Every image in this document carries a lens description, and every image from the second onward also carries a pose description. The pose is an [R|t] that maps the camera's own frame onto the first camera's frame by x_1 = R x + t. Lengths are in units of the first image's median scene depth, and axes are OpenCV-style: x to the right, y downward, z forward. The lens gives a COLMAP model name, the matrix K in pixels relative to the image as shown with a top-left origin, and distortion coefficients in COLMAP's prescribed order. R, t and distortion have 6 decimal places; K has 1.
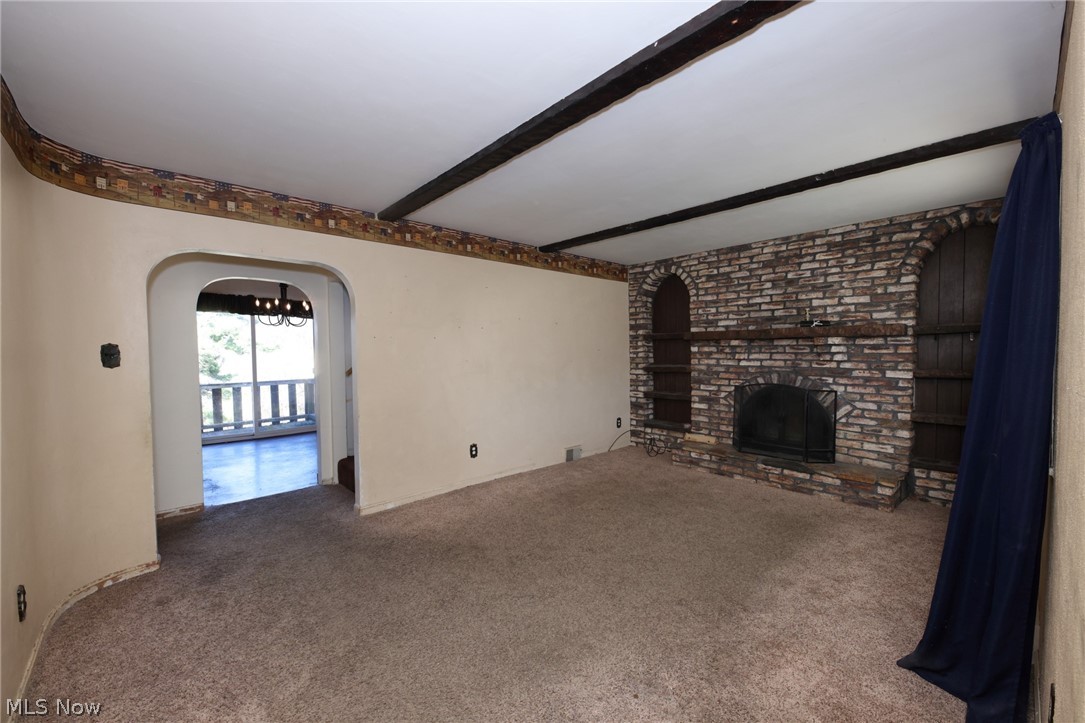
lens RADIAL K [[426.4, 0, 547.5], [0, 426.4, 365.1], [0, 0, 1]] dist [0.000970, 0.000034]
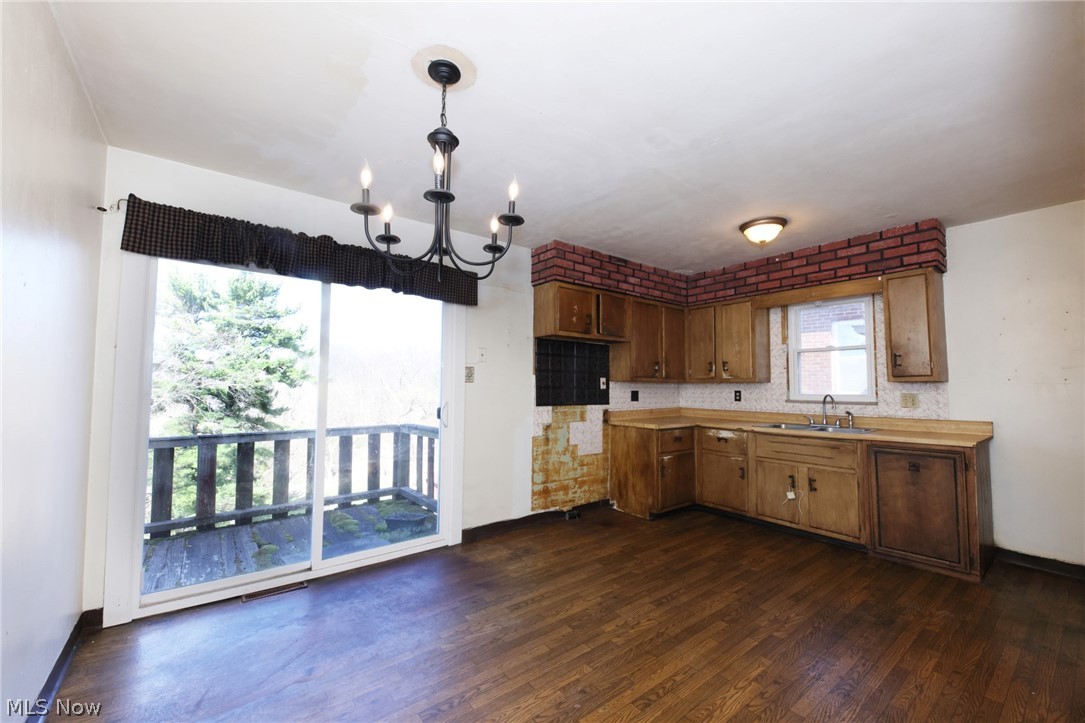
lens RADIAL K [[426.4, 0, 538.6], [0, 426.4, 361.0], [0, 0, 1]] dist [0.000970, 0.000034]
pose [[0.994754, 0.004779, -0.102185, -0.328668], [-0.014695, 0.995224, -0.096505, 0.000076], [0.101236, 0.097501, 0.990073, 0.457251]]
